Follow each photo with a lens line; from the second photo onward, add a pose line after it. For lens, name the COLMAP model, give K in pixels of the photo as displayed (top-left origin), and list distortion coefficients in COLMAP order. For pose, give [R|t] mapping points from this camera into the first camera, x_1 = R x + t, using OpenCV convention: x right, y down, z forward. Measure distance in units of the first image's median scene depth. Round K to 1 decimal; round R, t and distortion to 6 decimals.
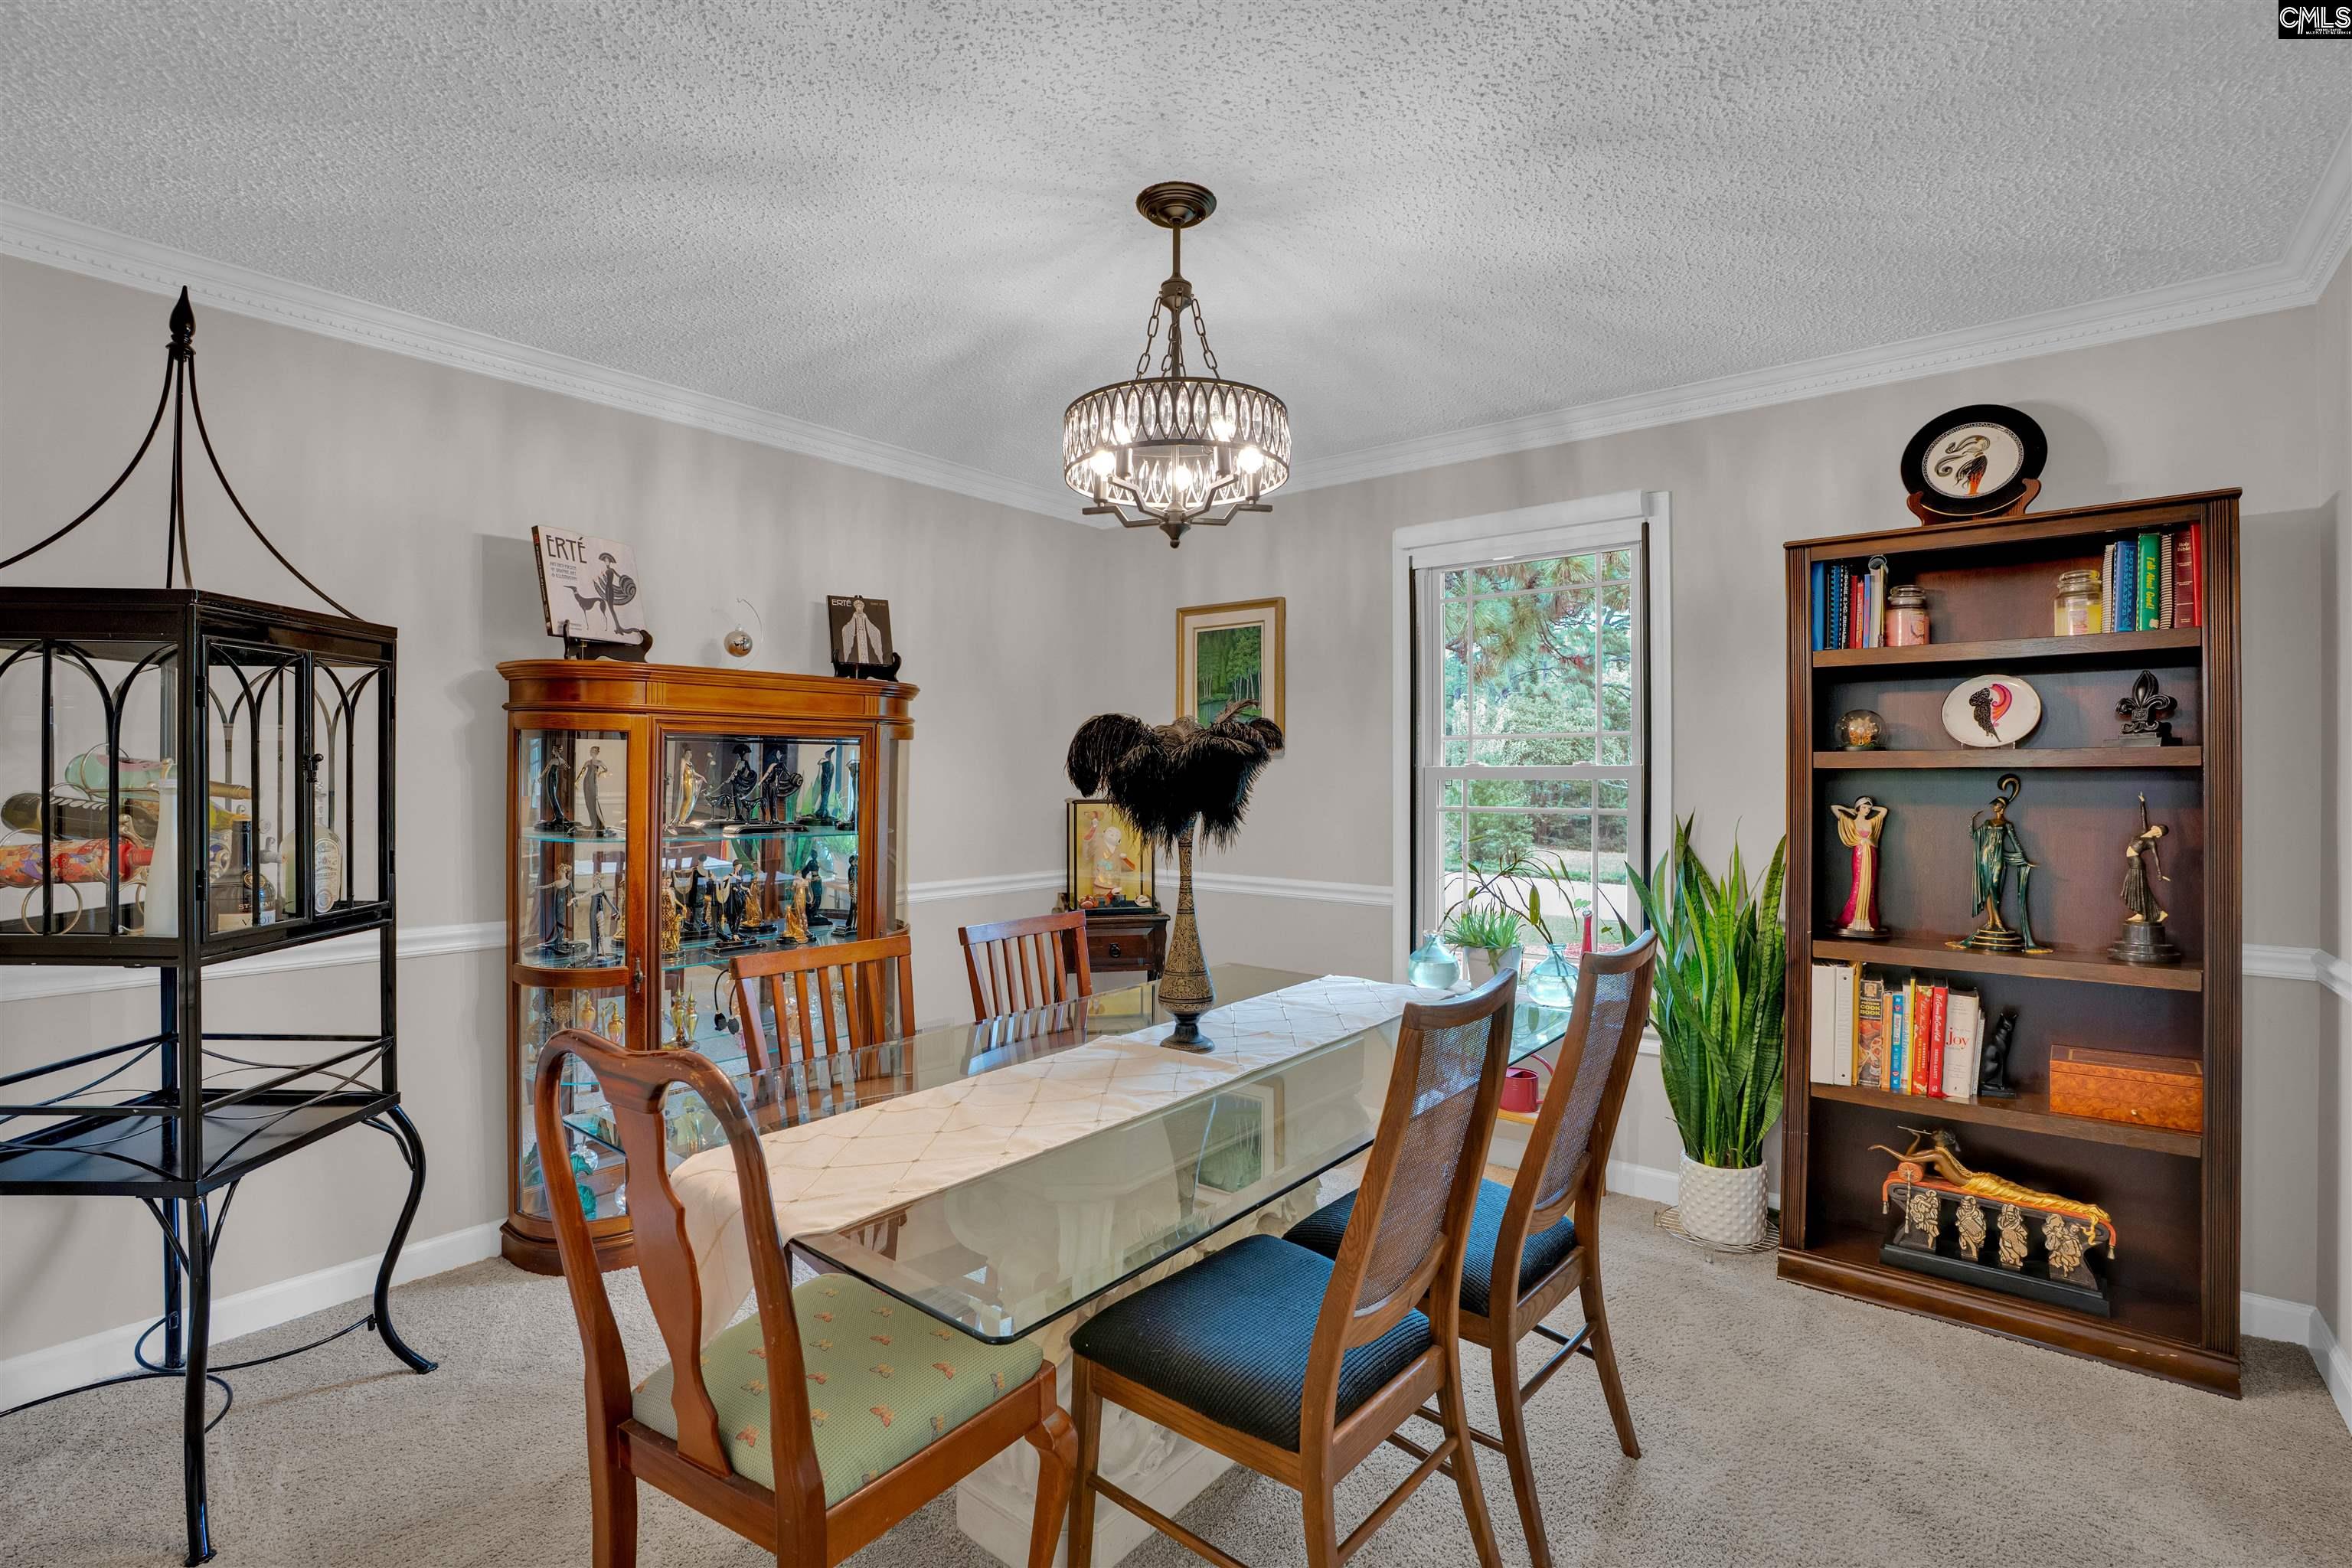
lens RADIAL K [[1081.8, 0, 1166.6], [0, 1081.8, 787.2], [0, 0, 1]] dist [-0.056335, 0.013427]
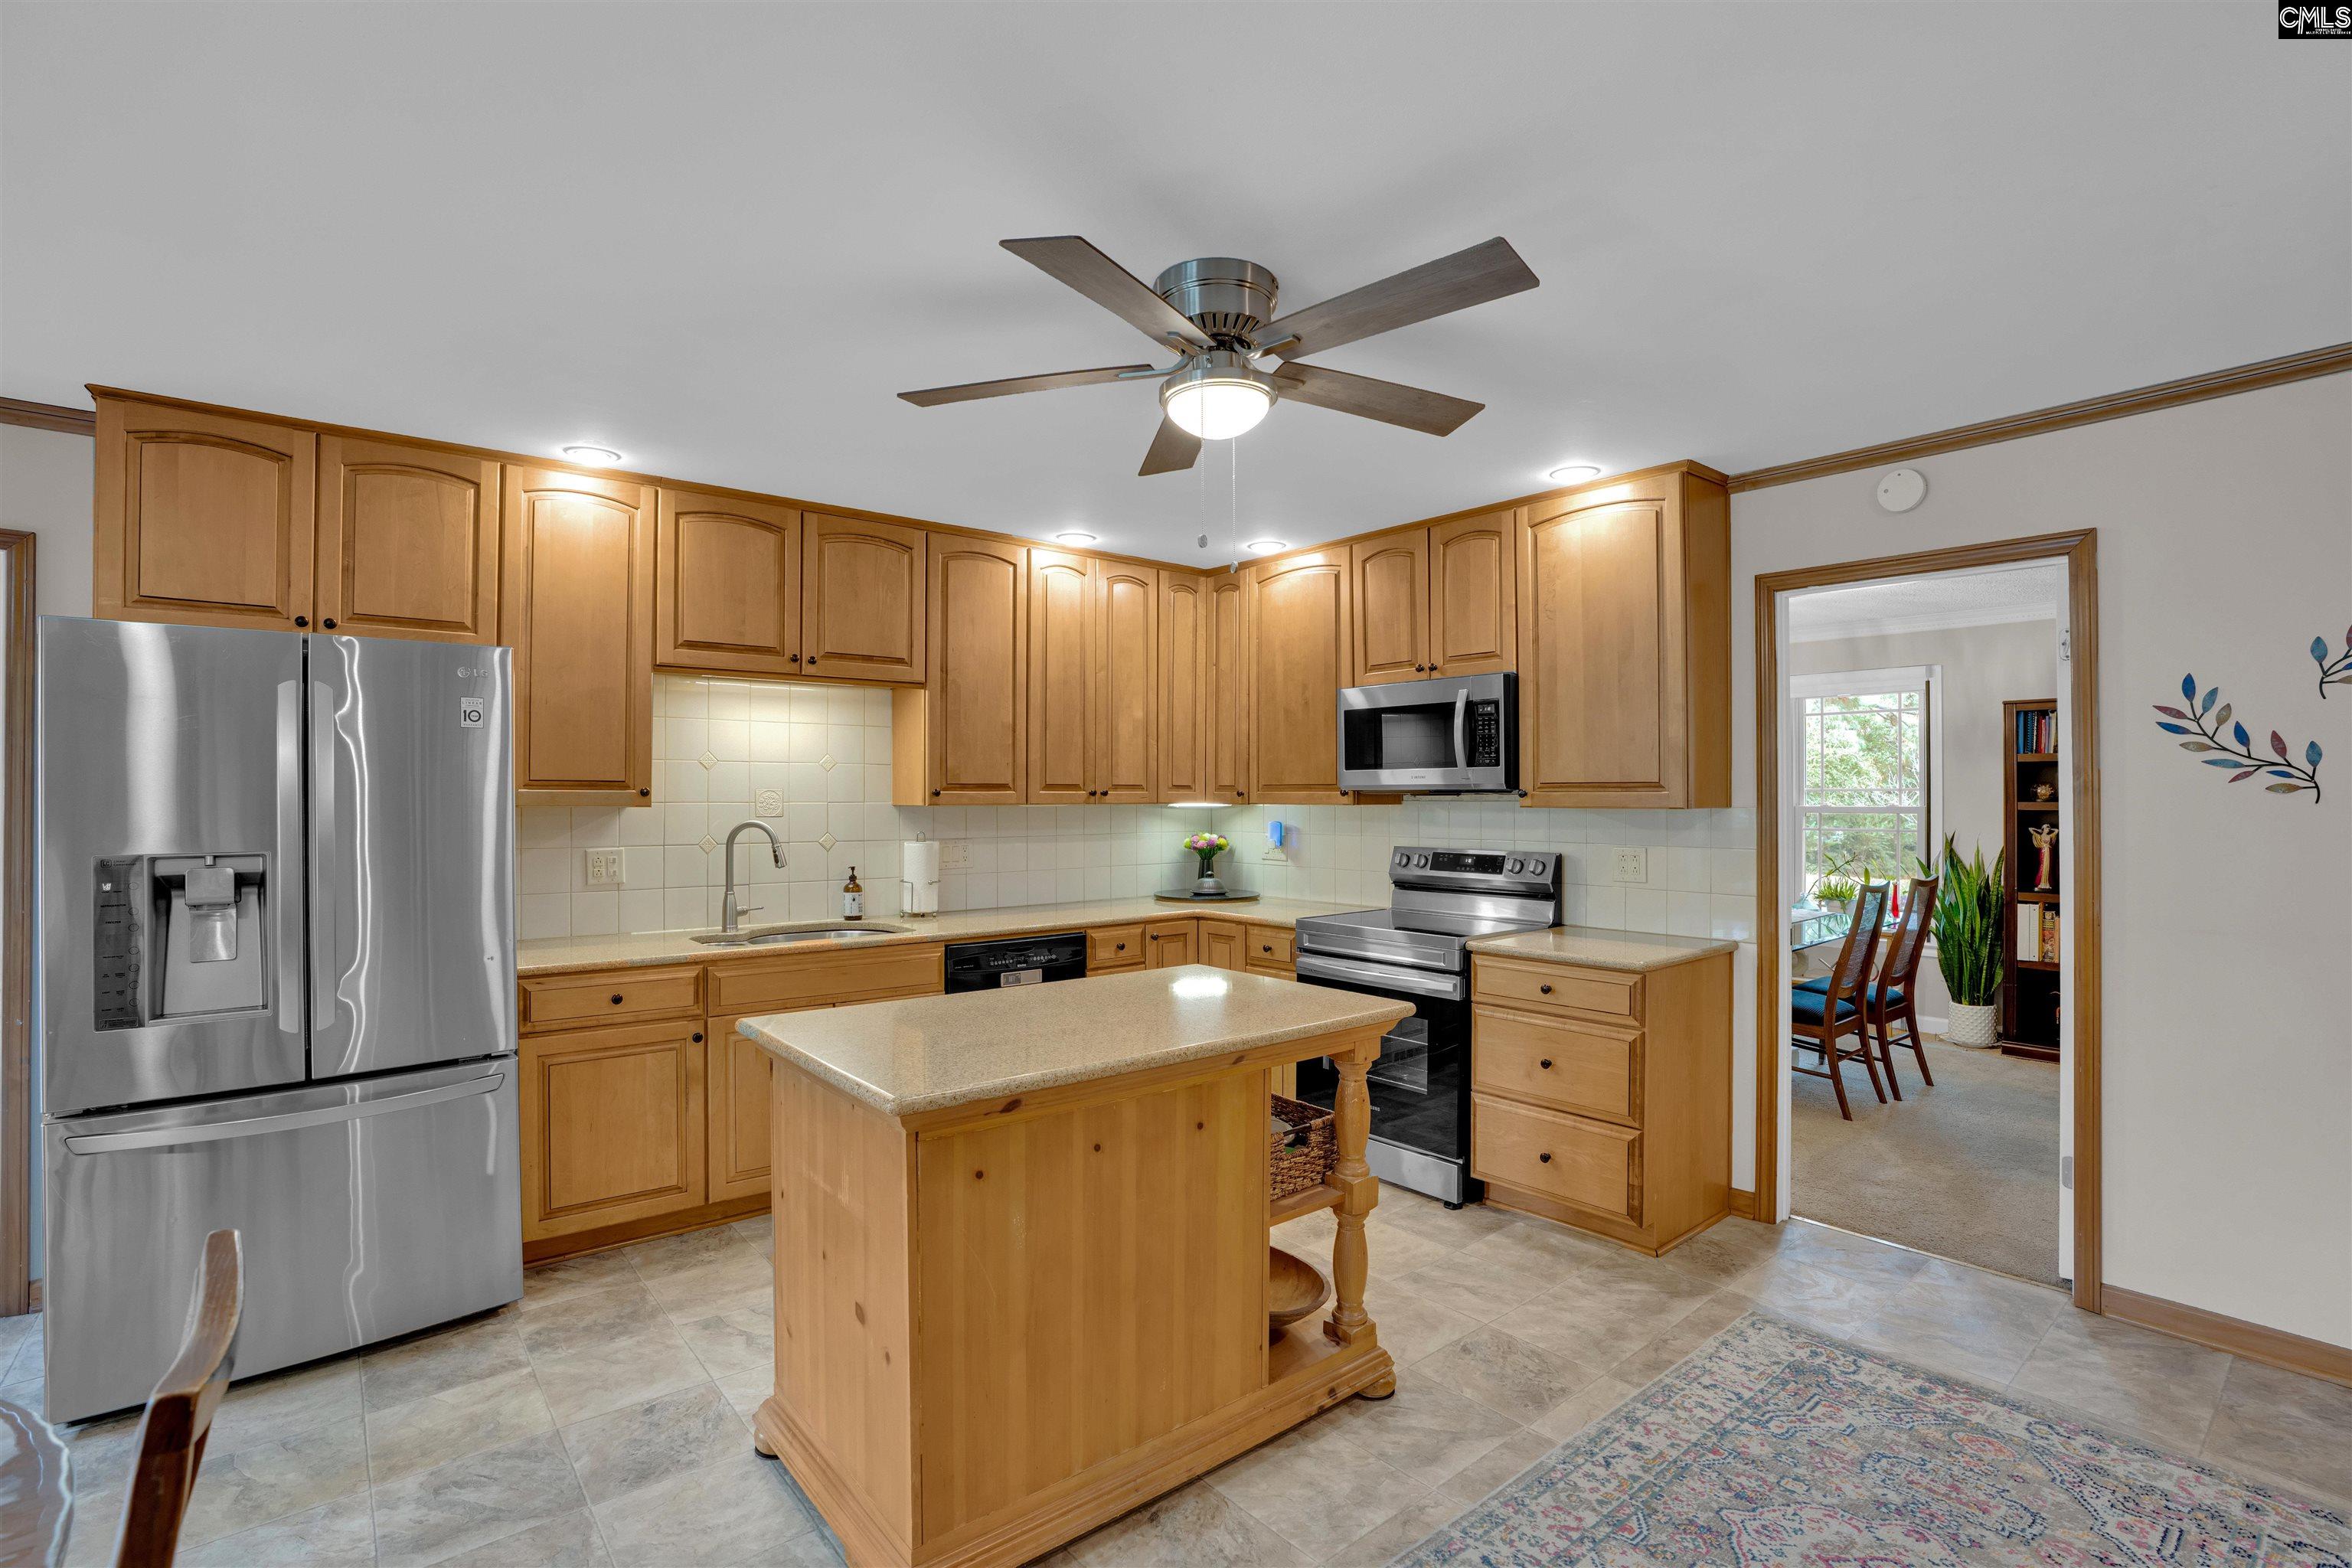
lens RADIAL K [[1081.8, 0, 1162.7], [0, 1081.8, 791.7], [0, 0, 1]] dist [-0.056335, 0.013427]
pose [[0.982173, 0.003546, -0.187945, -0.588492], [-0.006065, 0.999899, -0.012829, -0.014855], [0.187881, 0.013741, 0.982096, -1.203245]]
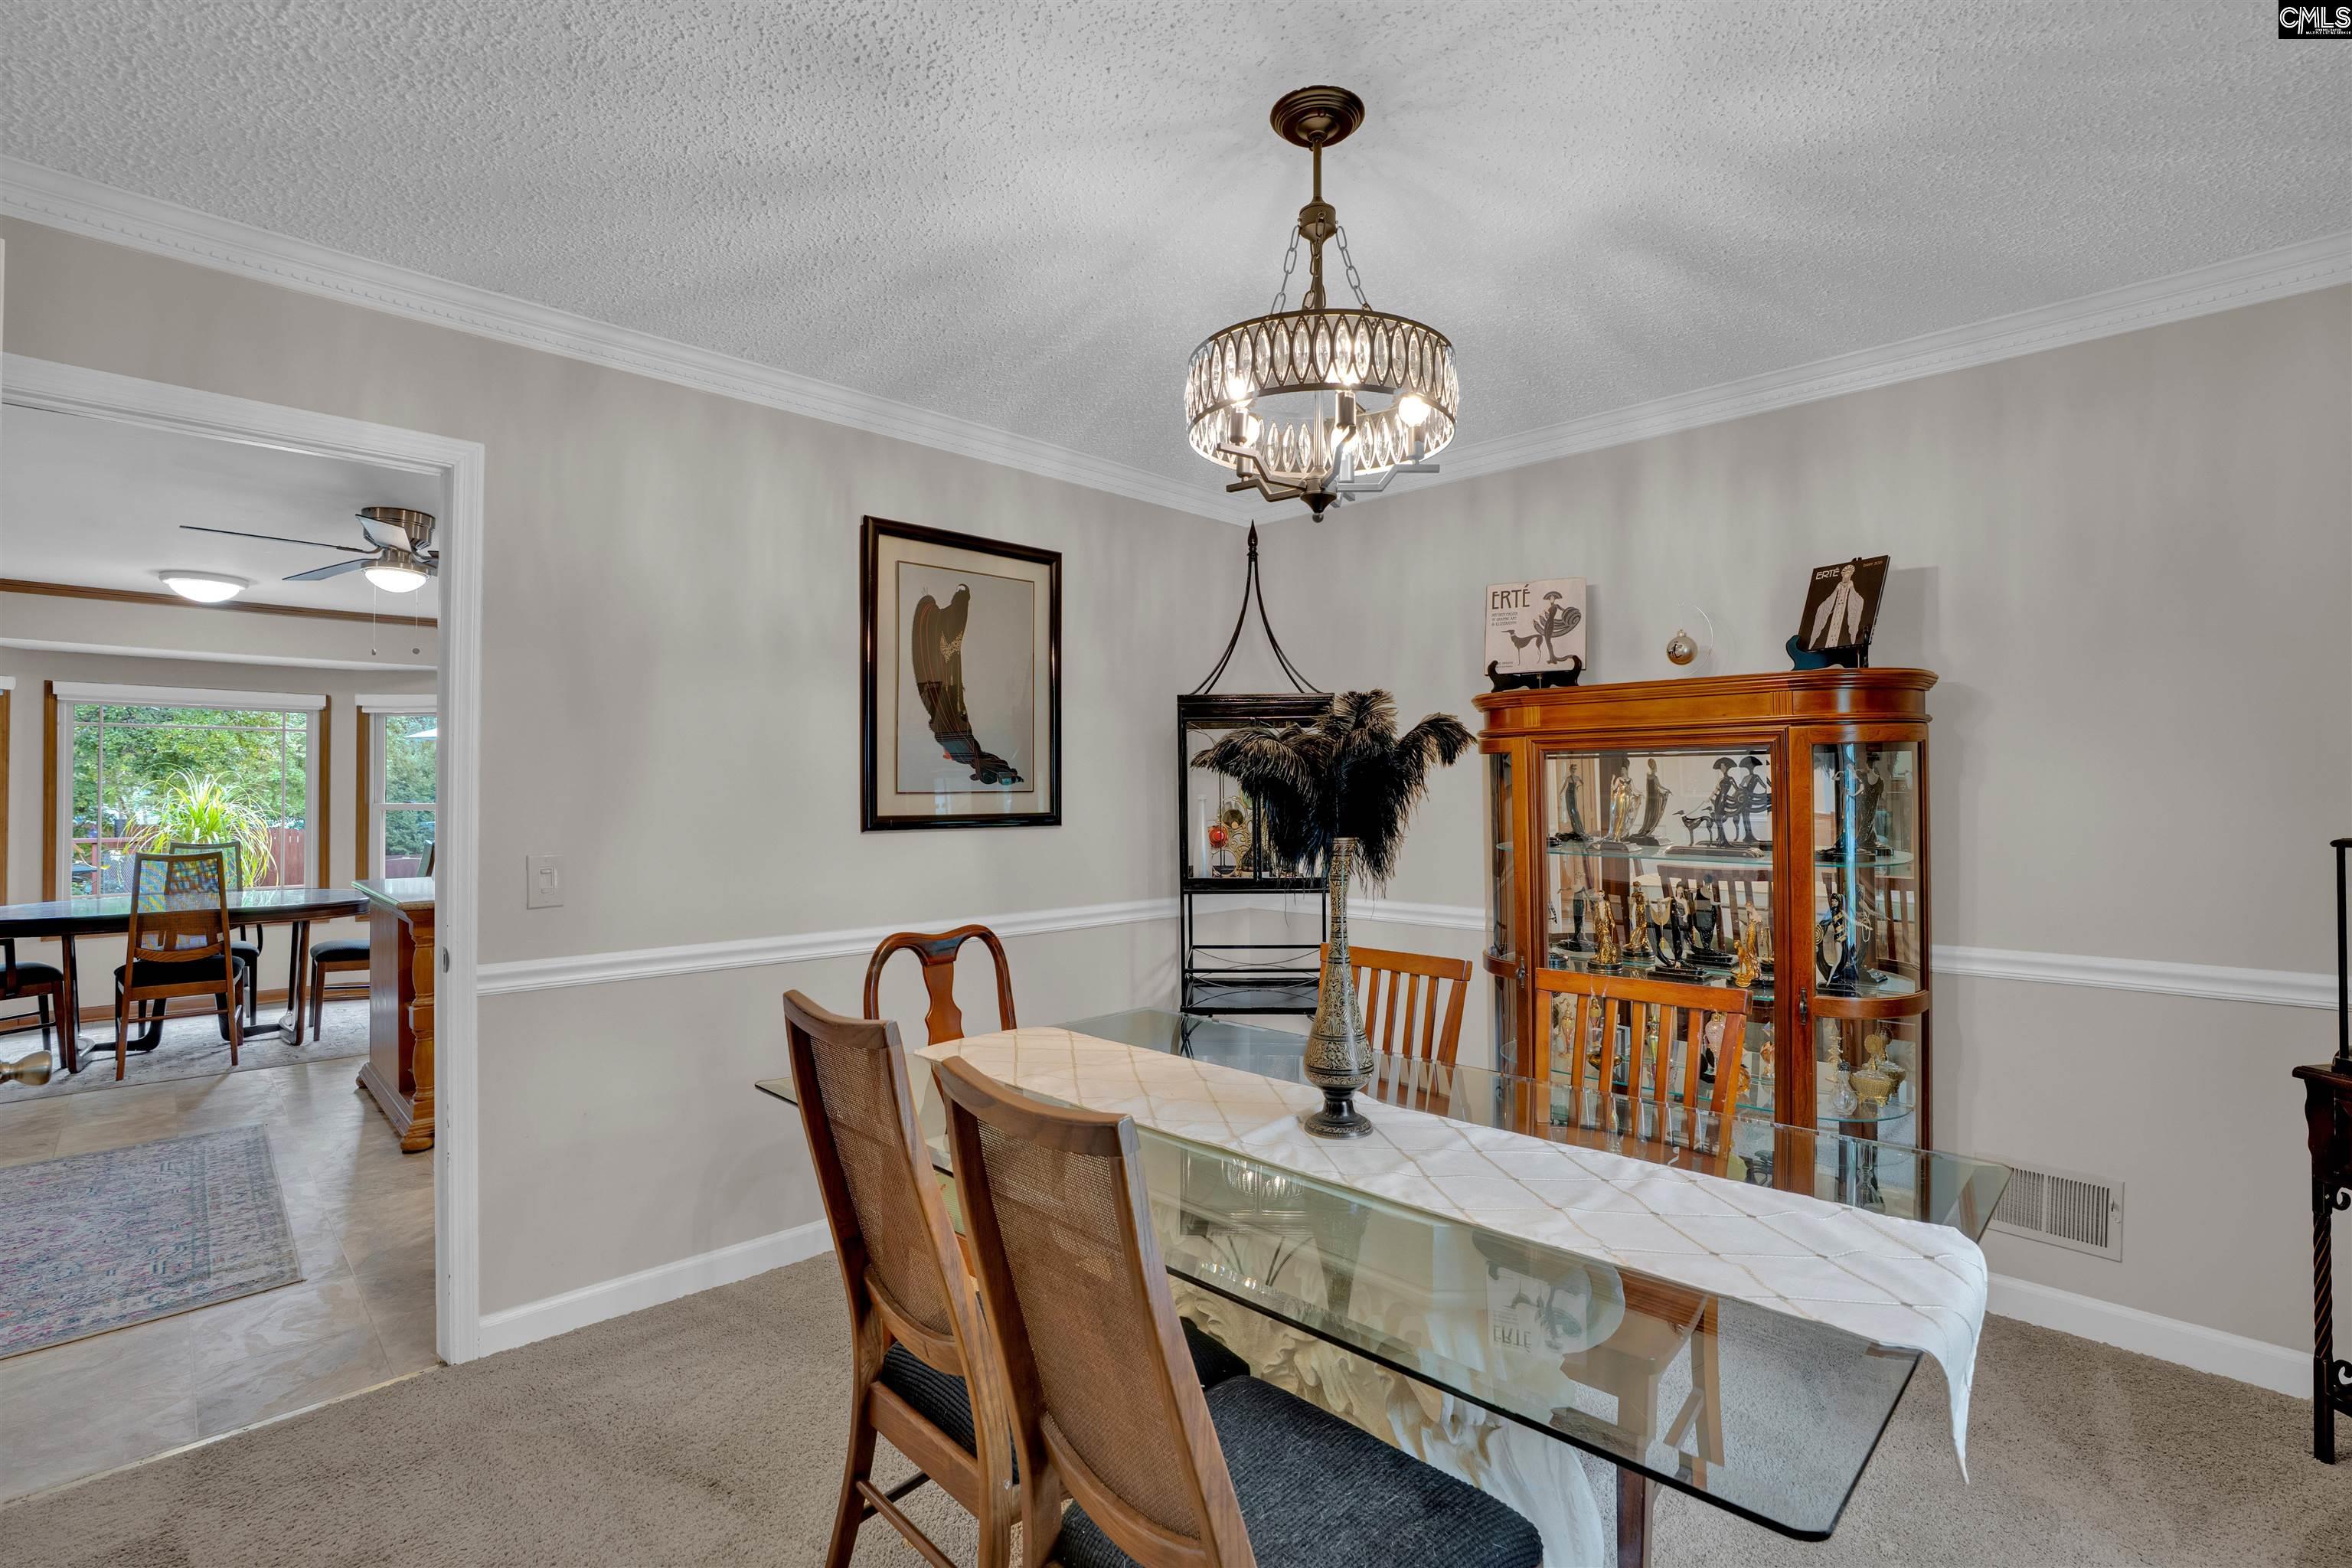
lens RADIAL K [[1081.8, 0, 1170.1], [0, 1081.8, 779.7], [0, 0, 1]] dist [-0.056335, 0.013427]
pose [[-0.114266, -0.005288, -0.993436, 0.921138], [-0.008465, 0.999955, -0.004349, -0.021912], [0.993414, 0.007913, -0.114305, 1.063083]]
